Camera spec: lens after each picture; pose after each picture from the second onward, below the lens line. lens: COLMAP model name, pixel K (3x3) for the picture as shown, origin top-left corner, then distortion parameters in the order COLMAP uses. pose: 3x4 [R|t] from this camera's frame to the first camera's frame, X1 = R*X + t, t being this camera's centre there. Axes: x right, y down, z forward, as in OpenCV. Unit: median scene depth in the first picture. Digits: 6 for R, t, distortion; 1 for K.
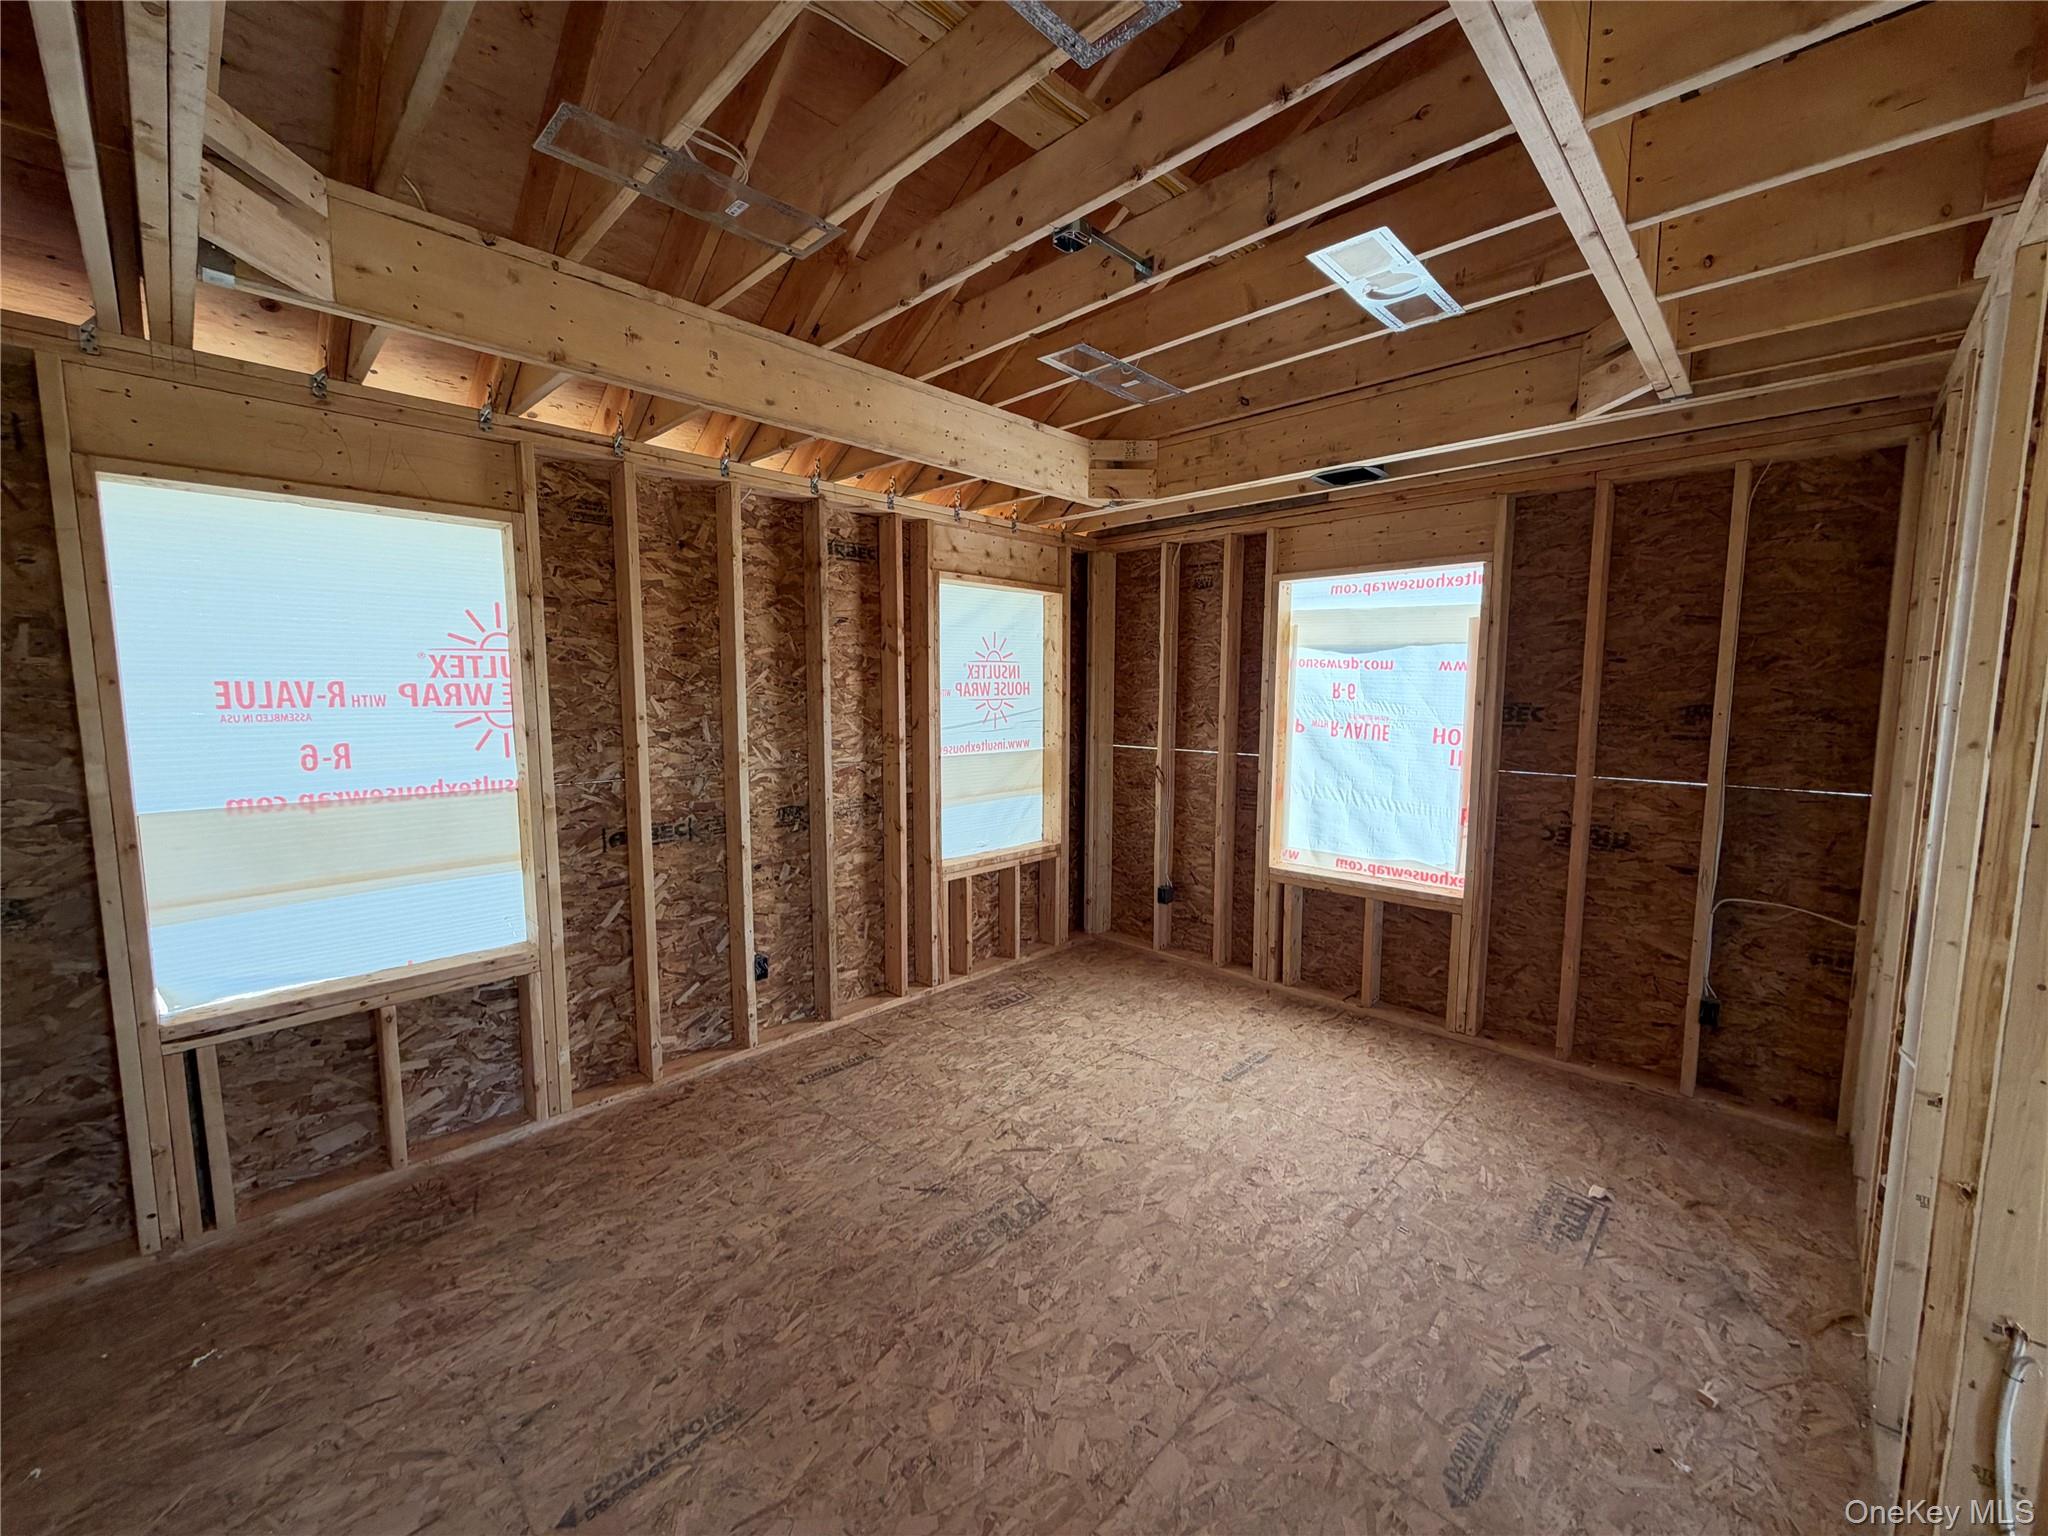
lens RADIAL K [[815.9, 0, 1021.2], [0, 815.9, 769.8], [0, 0, 1]] dist [-0.001772, 0.000122]
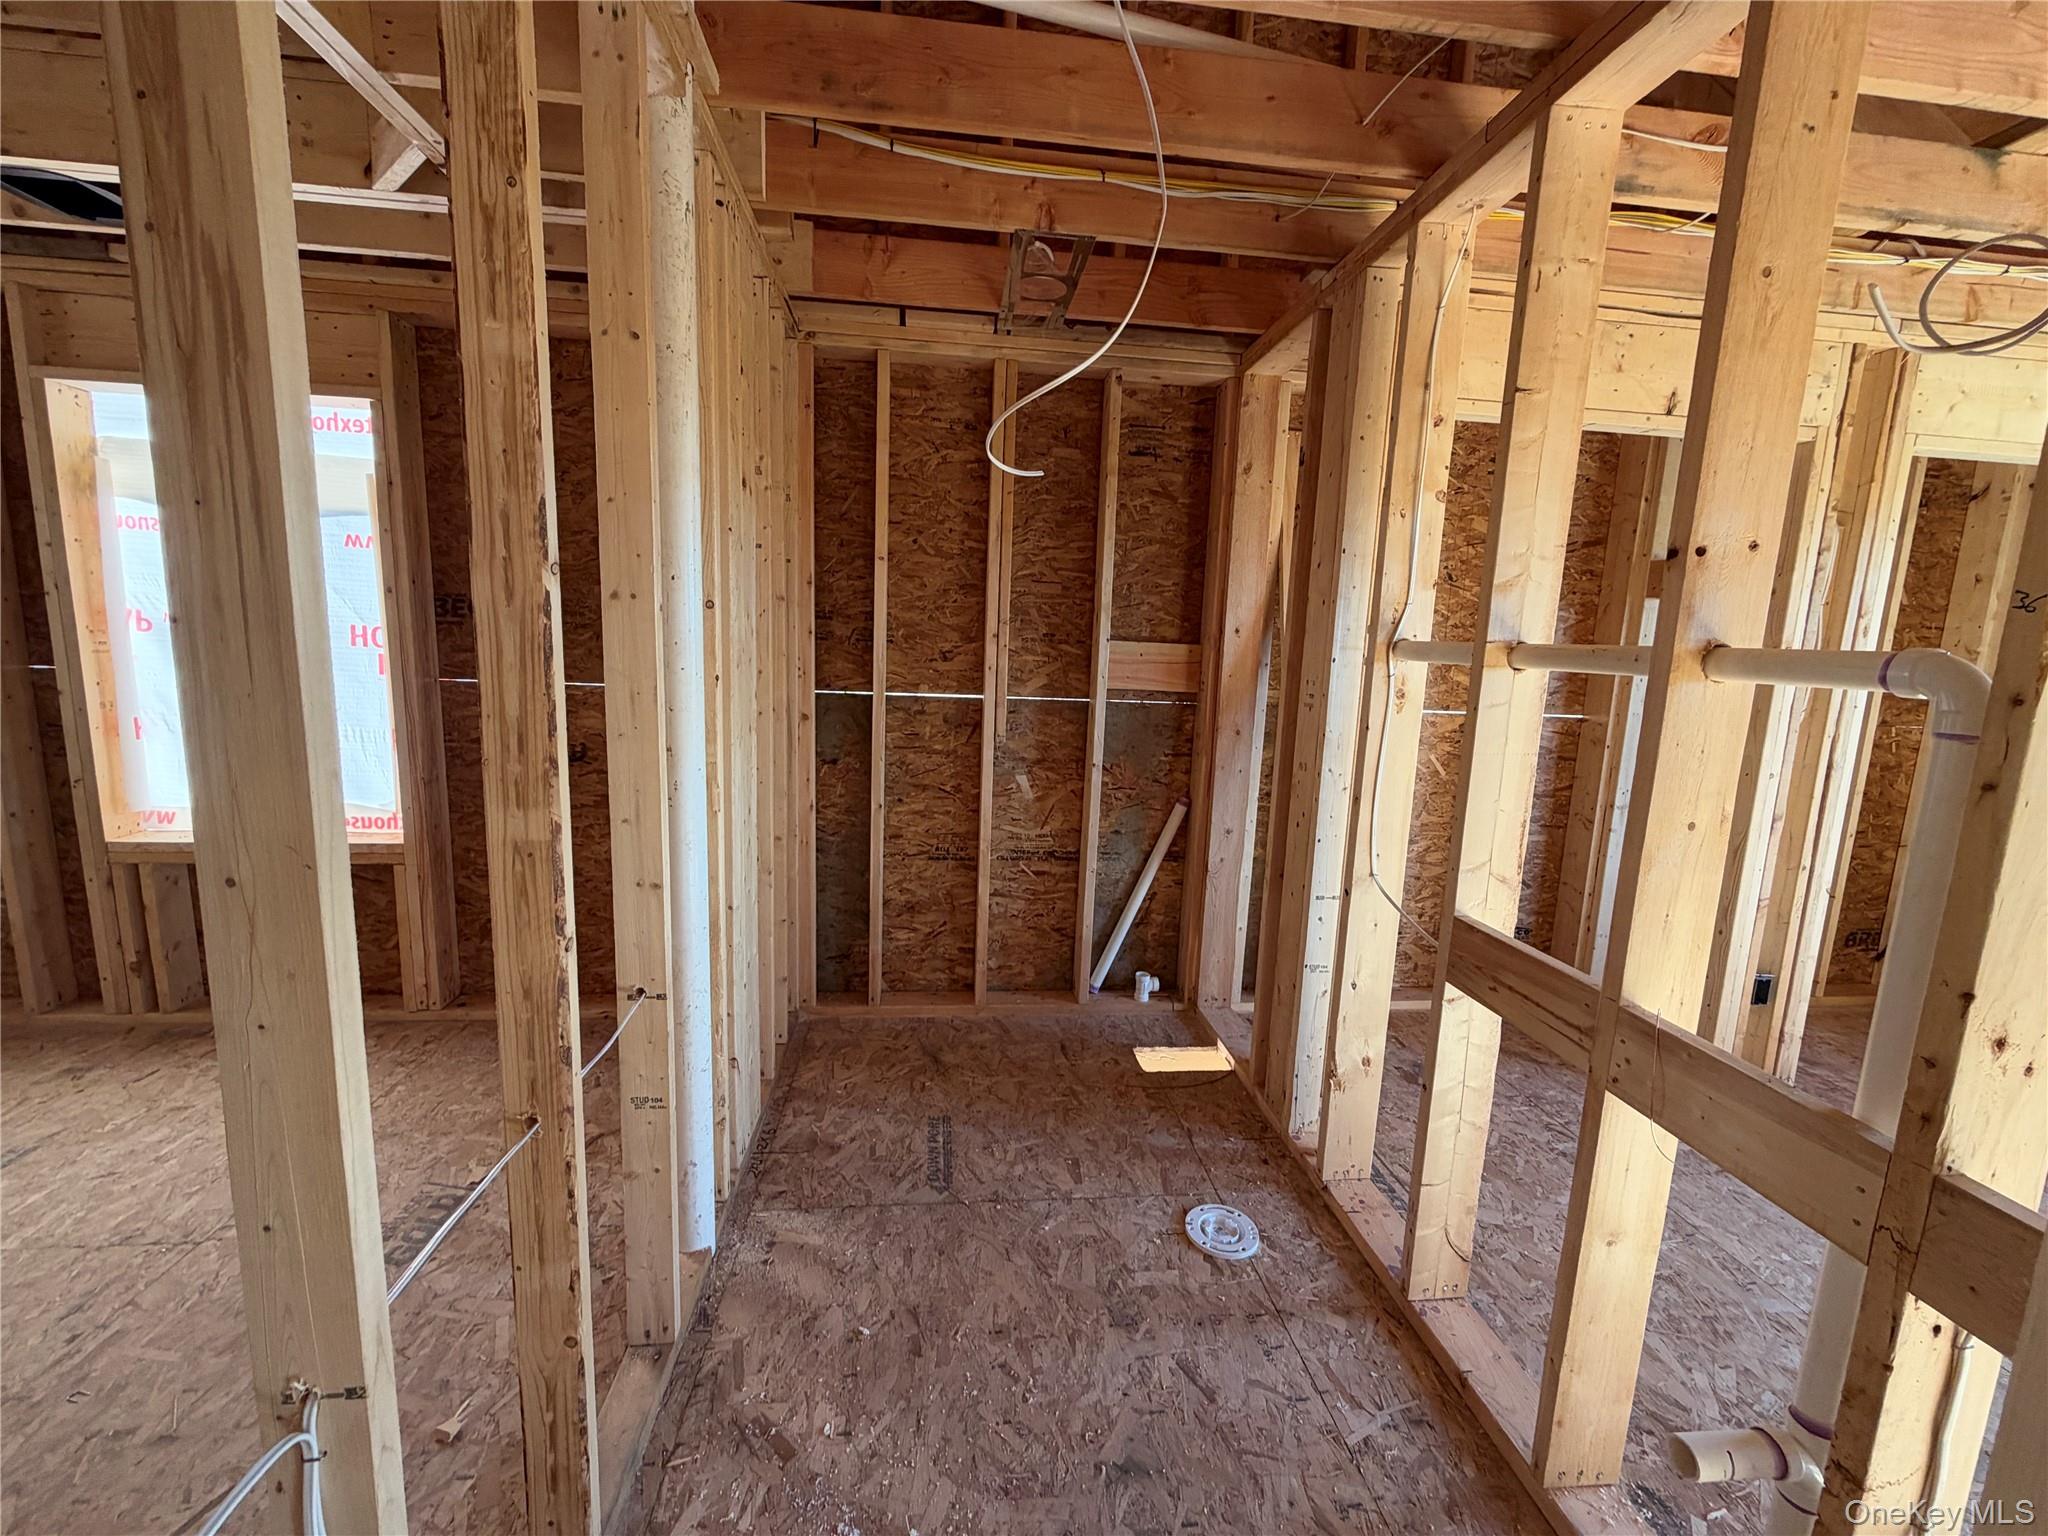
lens RADIAL K [[815.9, 0, 1028.8], [0, 815.9, 767.0], [0, 0, 1]] dist [-0.001772, 0.000122]
pose [[0.635783, -0.091799, 0.766390, 0.333033], [0.041510, 0.995532, 0.084809, 0.043290], [-0.770751, -0.022107, 0.636753, 0.040024]]
